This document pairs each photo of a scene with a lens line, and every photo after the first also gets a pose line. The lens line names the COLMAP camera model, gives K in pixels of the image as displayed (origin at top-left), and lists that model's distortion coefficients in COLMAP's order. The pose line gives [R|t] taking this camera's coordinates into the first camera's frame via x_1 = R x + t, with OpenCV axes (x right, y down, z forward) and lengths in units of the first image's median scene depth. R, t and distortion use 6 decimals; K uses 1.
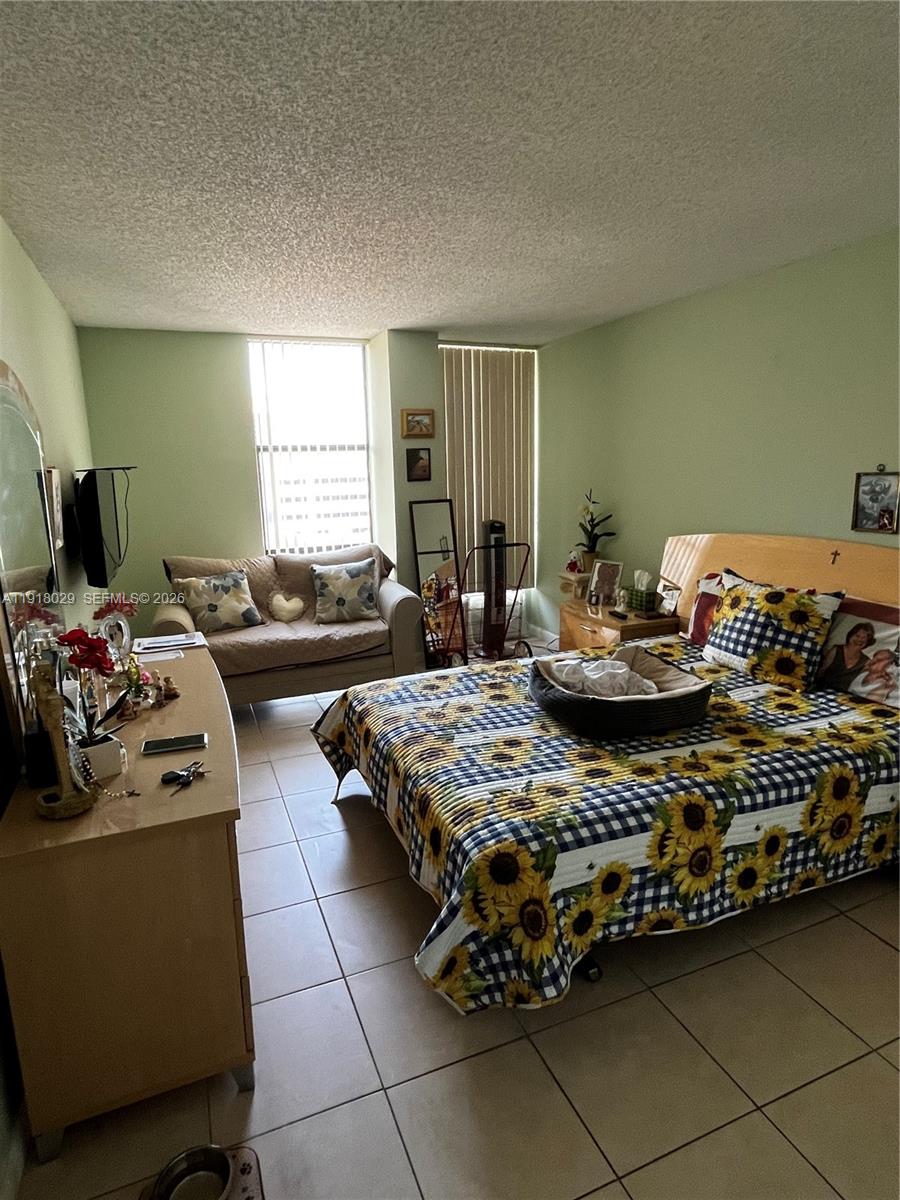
lens RADIAL K [[673.5, 0, 451.2], [0, 673.5, 598.0], [0, 0, 1]] dist [0.003408, 0.000575]
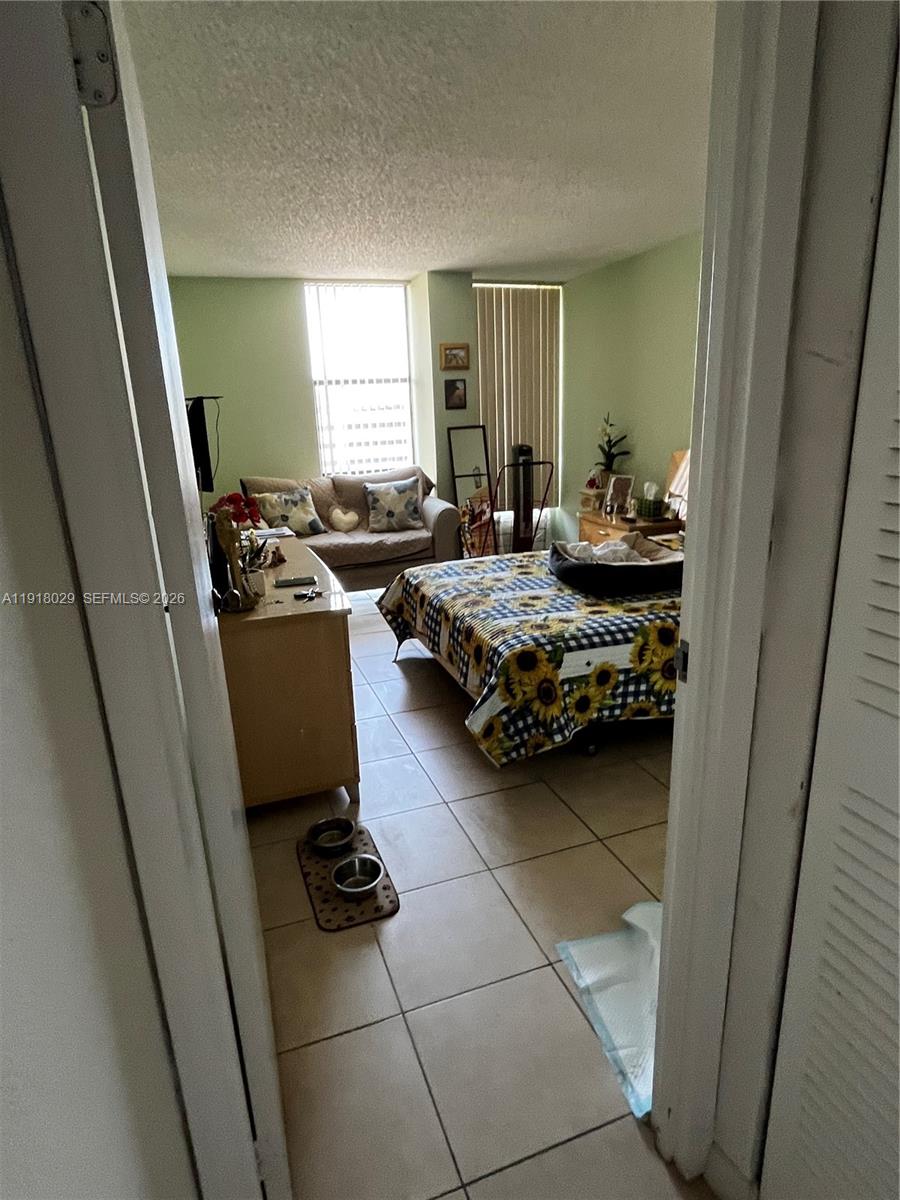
lens RADIAL K [[673.5, 0, 449.5], [0, 673.5, 600.5], [0, 0, 1]] dist [0.003408, 0.000575]
pose [[0.998906, -0.004188, -0.046568, -0.009345], [0.007994, 0.996612, 0.081853, 0.073360], [0.046068, -0.082136, 0.995556, -0.208777]]
